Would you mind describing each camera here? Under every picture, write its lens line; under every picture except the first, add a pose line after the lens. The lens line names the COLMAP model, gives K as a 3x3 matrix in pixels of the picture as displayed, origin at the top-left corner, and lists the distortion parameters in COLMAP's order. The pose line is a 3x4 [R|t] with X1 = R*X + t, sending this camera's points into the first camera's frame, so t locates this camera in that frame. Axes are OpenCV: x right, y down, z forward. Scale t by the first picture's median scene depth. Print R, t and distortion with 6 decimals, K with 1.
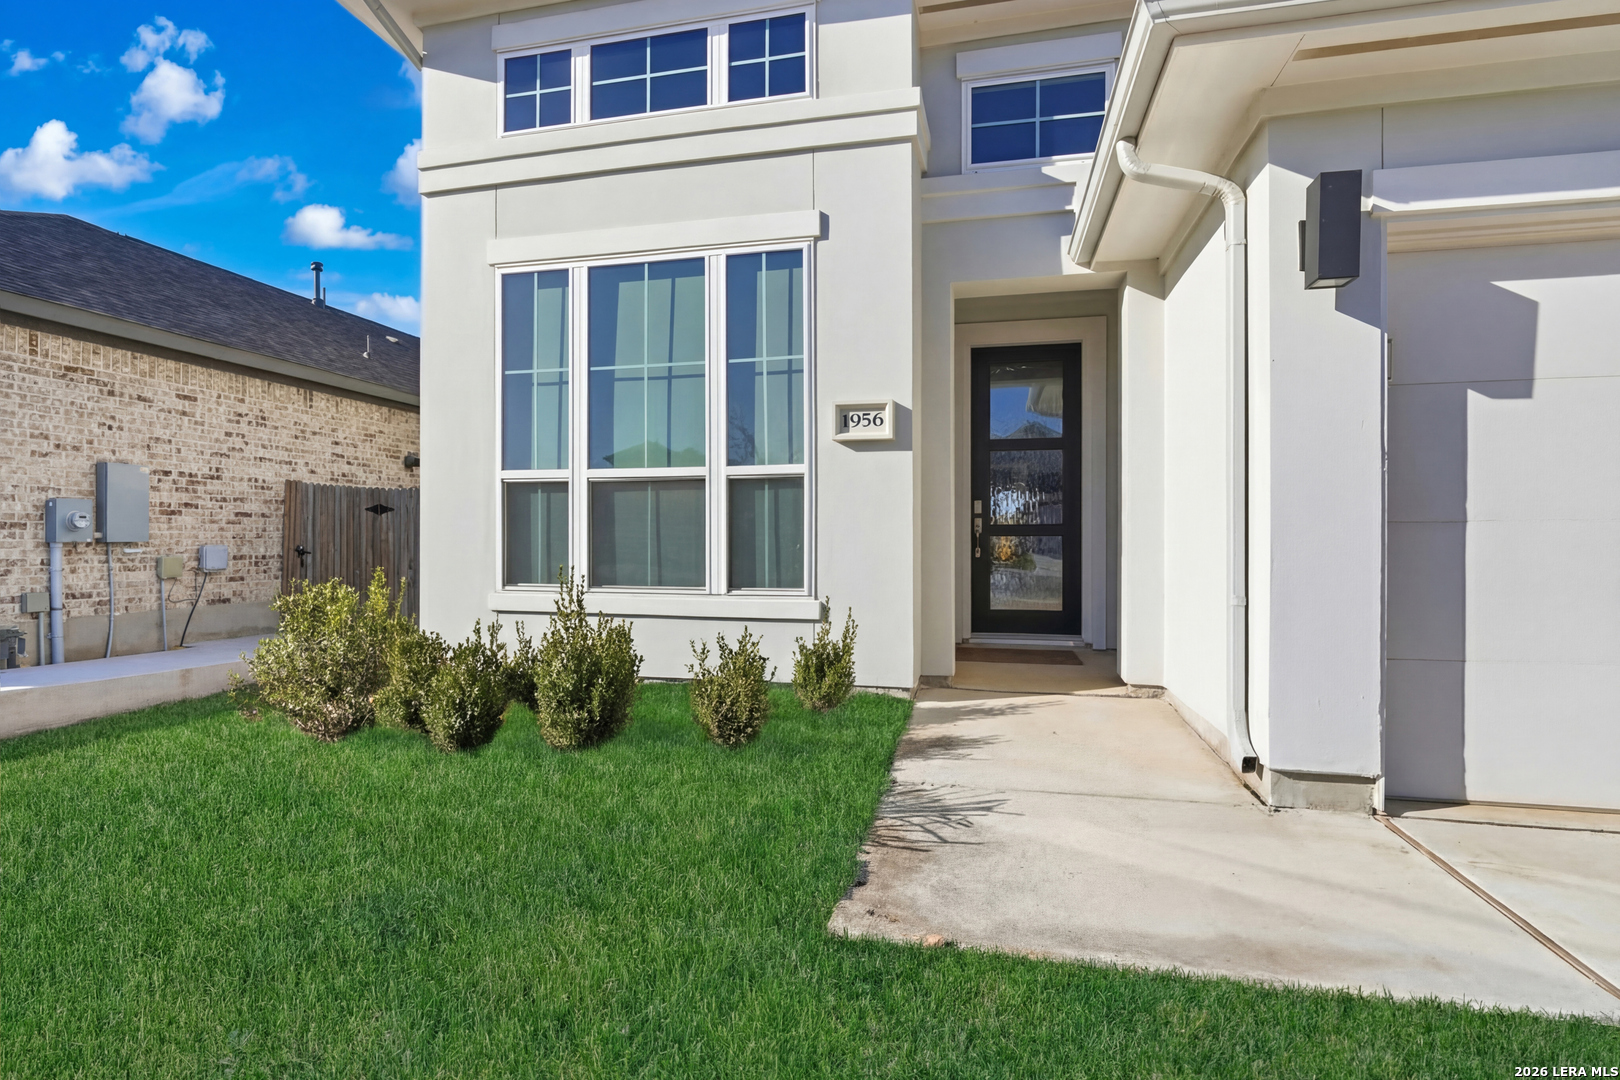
lens RADIAL K [[751.7, 0, 813.4], [0, 751.7, 540.6], [0, 0, 1]] dist [-0.013487, 0.003137]
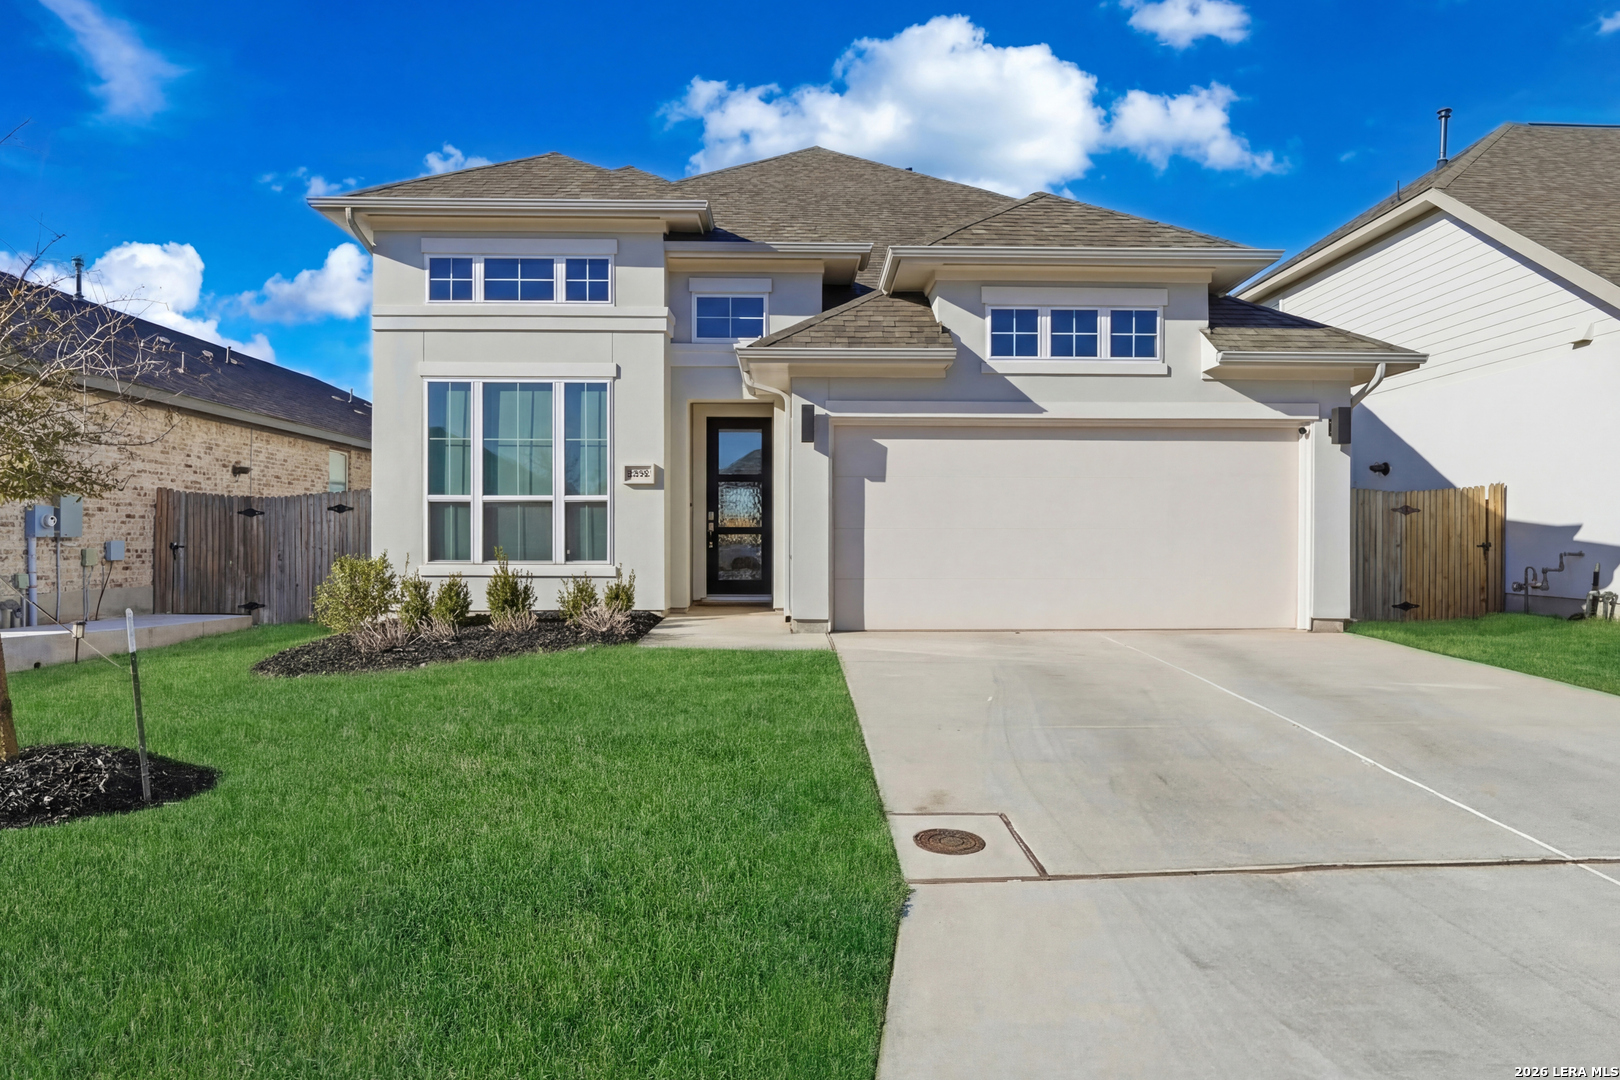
lens RADIAL K [[983.1, 0, 812.4], [0, 983.1, 543.6], [0, 0, 1]] dist [-0.008123, -0.000537]
pose [[0.970113, 0.000344, 0.242654, -0.109087], [0.000227, 0.999997, -0.002326, 0.025896], [-0.242654, 0.002312, 0.970110, -1.497107]]
